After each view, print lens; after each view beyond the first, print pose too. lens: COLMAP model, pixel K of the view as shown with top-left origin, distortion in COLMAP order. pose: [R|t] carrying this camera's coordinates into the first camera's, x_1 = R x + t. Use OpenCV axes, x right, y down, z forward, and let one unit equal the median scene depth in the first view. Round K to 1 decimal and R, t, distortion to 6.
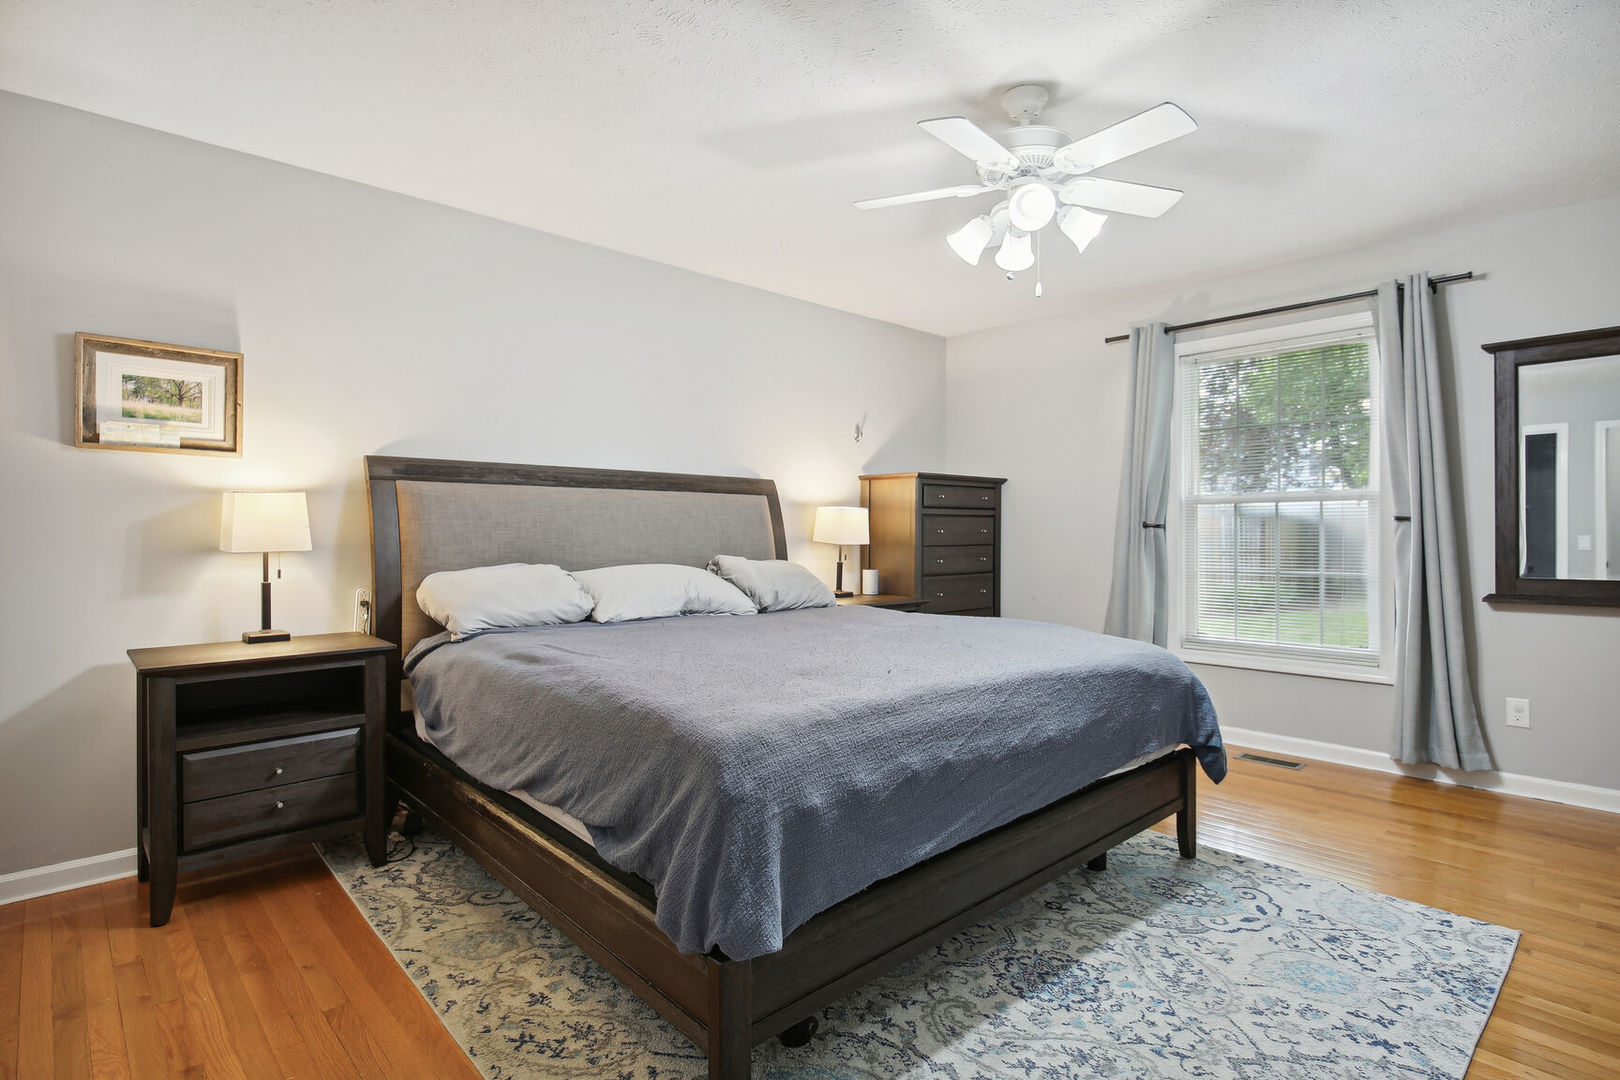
lens RADIAL K [[807.8, 0, 802.8], [0, 807.8, 533.0], [0, 0, 1]] dist [-0.003388, -0.000377]
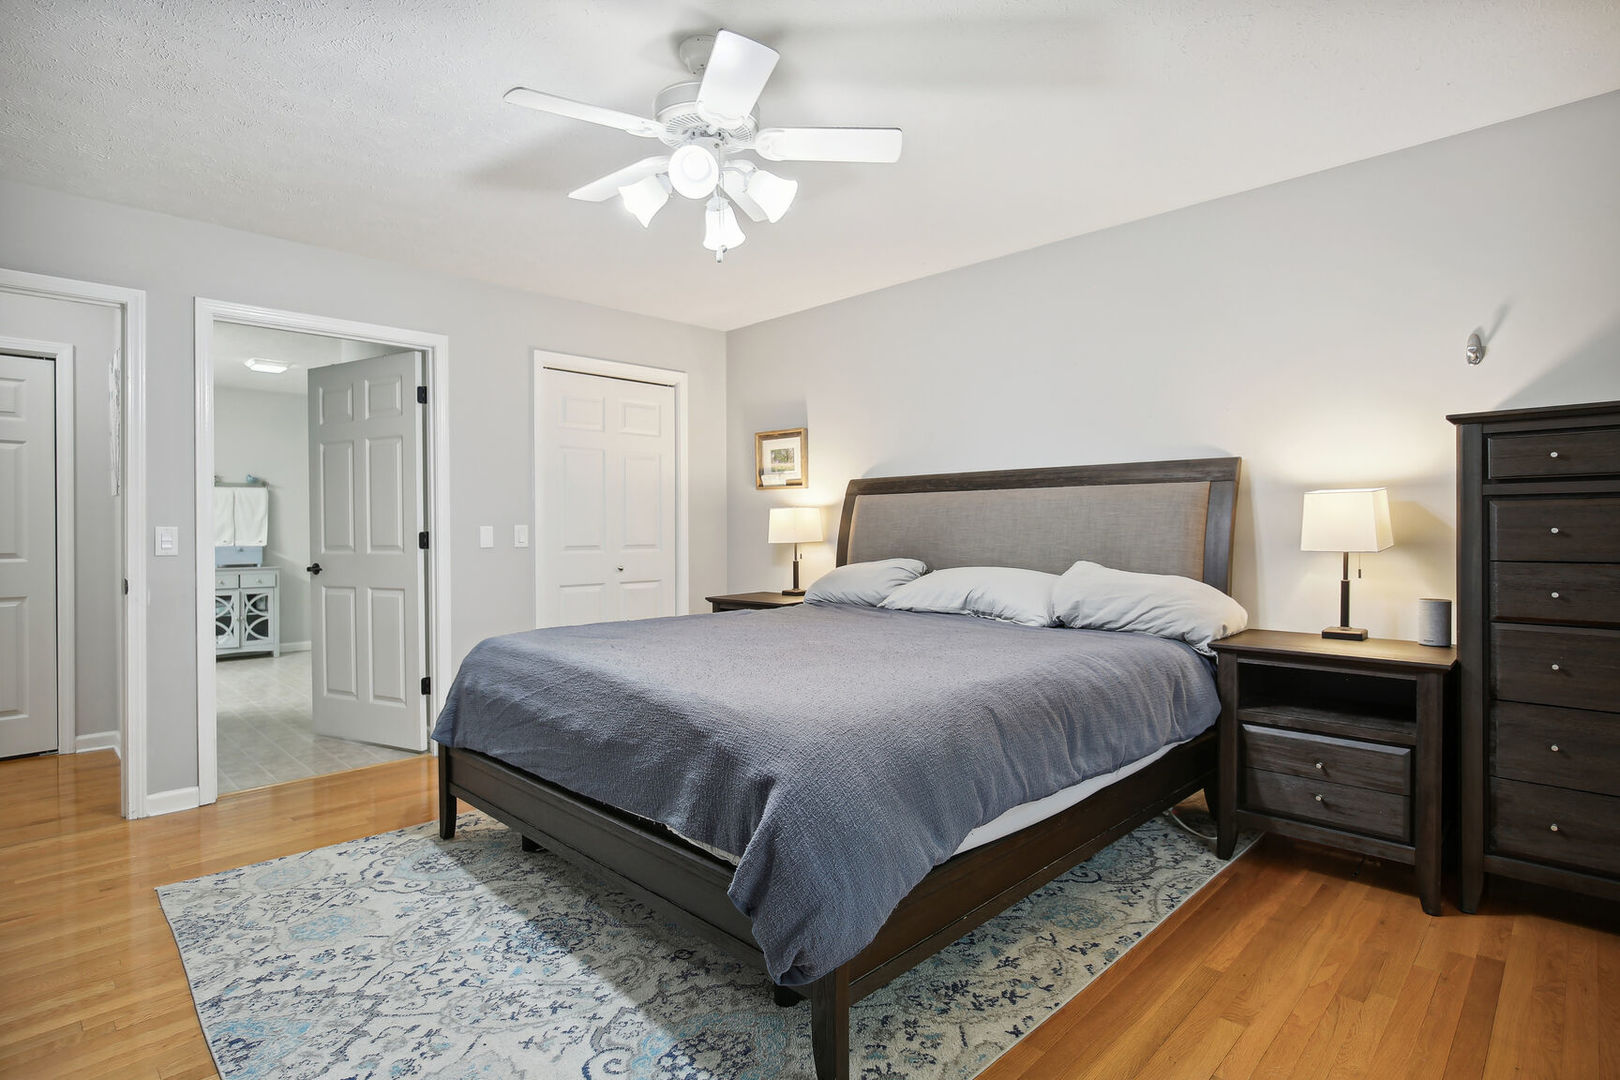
lens RADIAL K [[807.8, 0, 802.8], [0, 807.8, 537.1], [0, 0, 1]] dist [-0.003388, -0.000377]
pose [[0.044966, 0.008617, -0.998951, 1.203859], [0.000823, 0.999962, 0.008662, -0.006058], [0.998988, -0.001212, 0.044957, 1.094410]]
